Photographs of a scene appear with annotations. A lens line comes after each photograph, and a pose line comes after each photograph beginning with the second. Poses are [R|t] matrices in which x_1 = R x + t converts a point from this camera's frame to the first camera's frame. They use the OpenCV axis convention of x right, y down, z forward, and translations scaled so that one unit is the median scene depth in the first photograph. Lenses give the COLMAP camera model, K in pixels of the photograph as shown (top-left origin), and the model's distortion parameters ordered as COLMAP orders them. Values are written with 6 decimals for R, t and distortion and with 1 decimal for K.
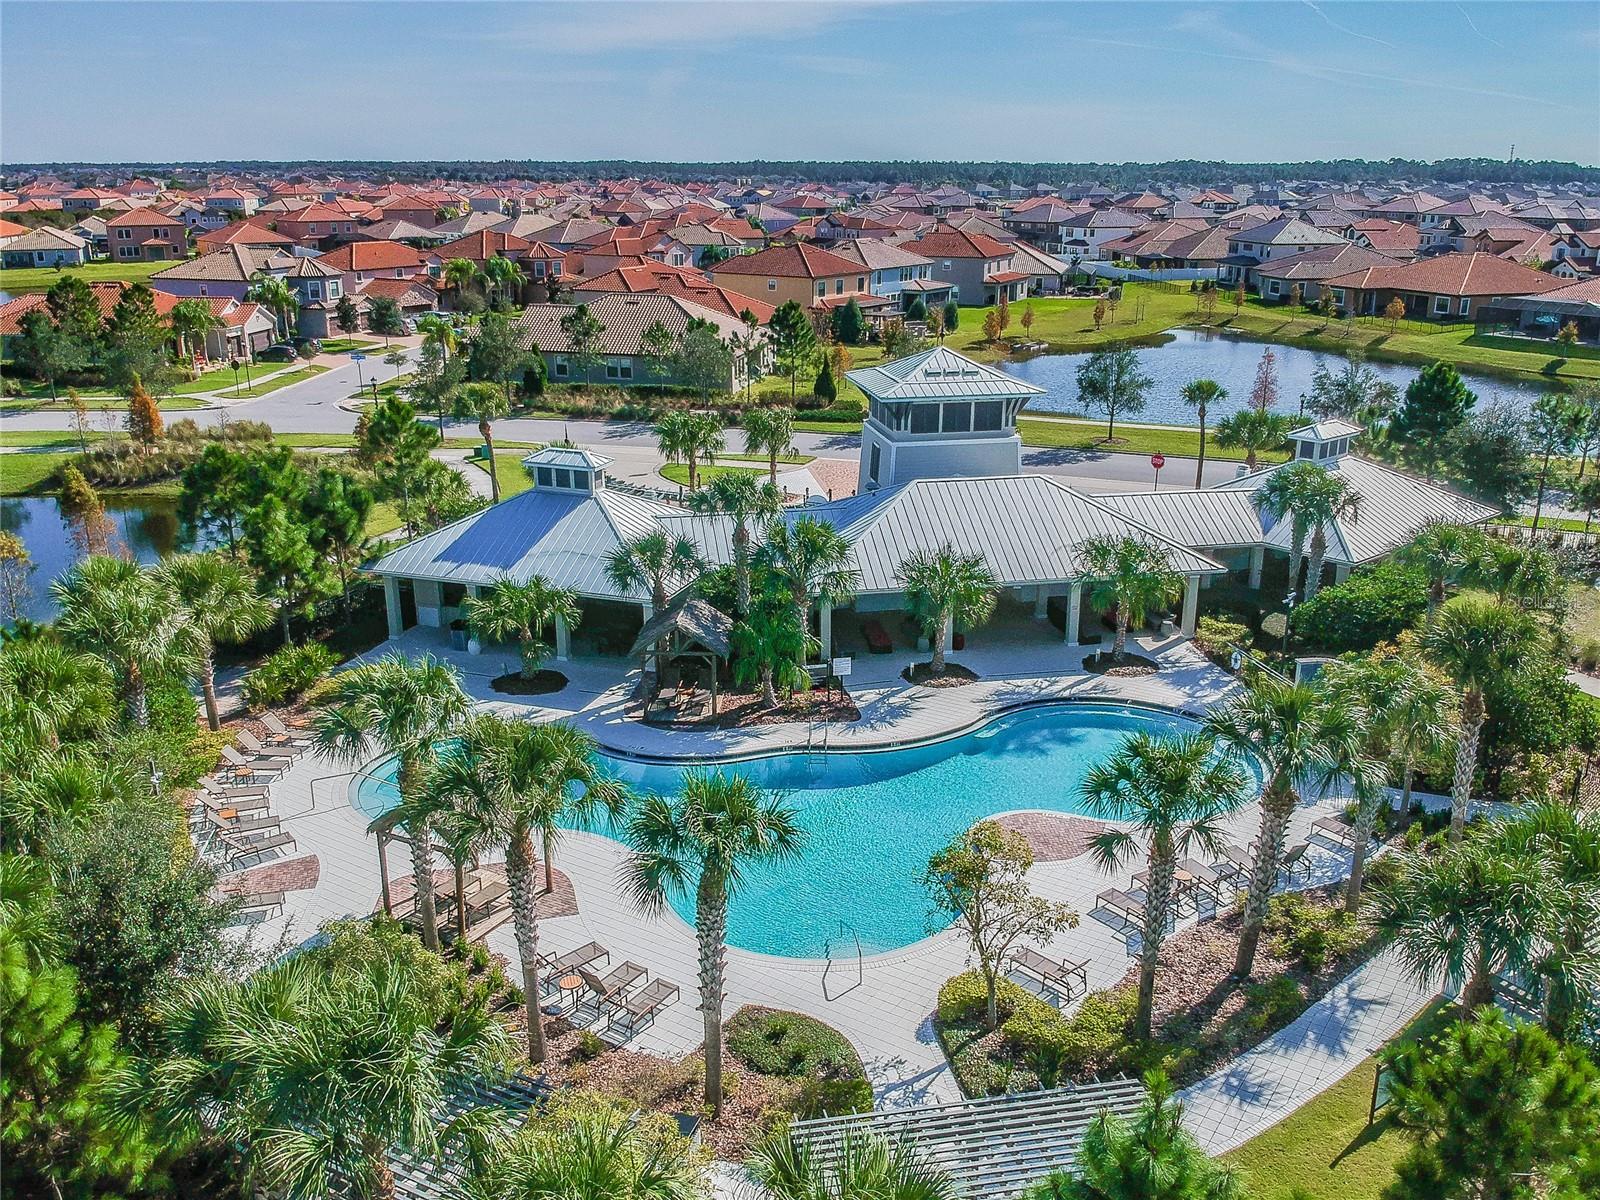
lens RADIAL K [[1274.2, 0, 800.0], [0, 1274.2, 600.0], [0, 0, 1]] dist [0.007947, -0.101132]
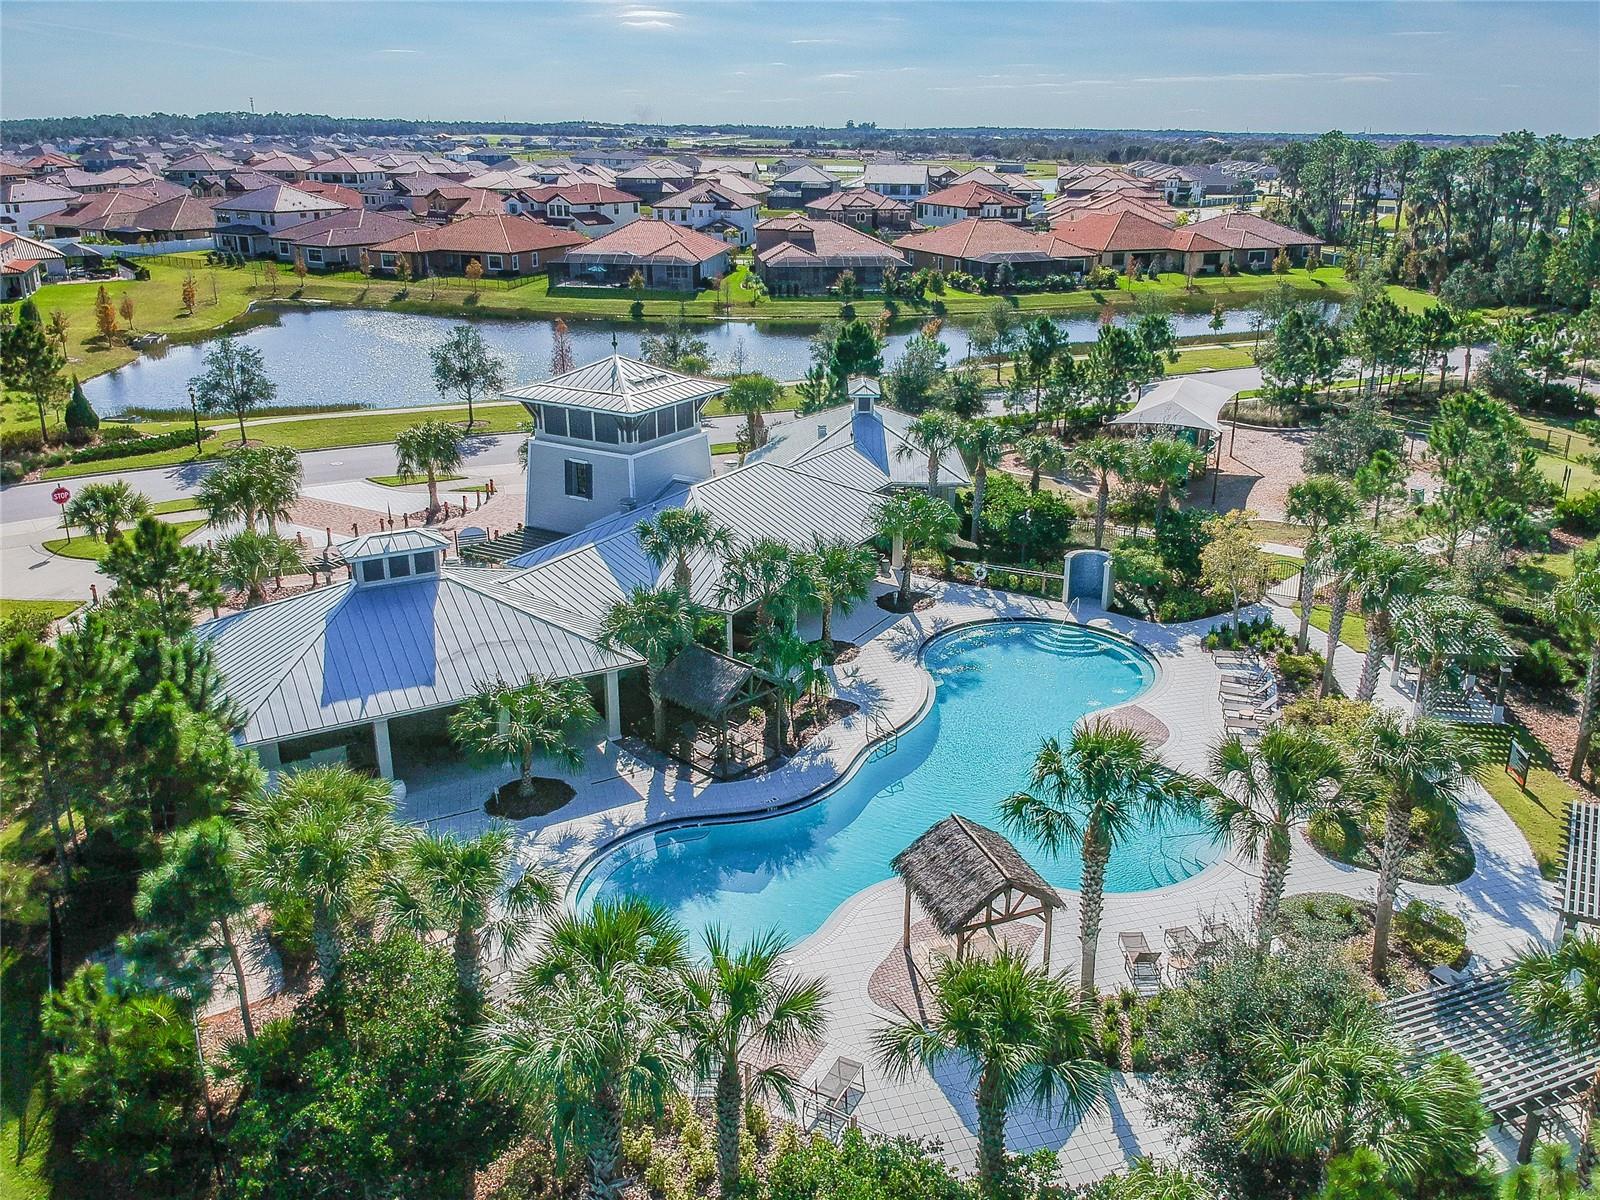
lens RADIAL K [[1274.2, 0, 800.0], [0, 1274.2, 600.0], [0, 0, 1]] dist [0.007947, -0.101132]
pose [[0.627193, -0.247800, 0.738393, -0.687269], [0.222944, 0.965488, 0.134642, -0.132661], [-0.746274, 0.080174, 0.660793, 0.315714]]
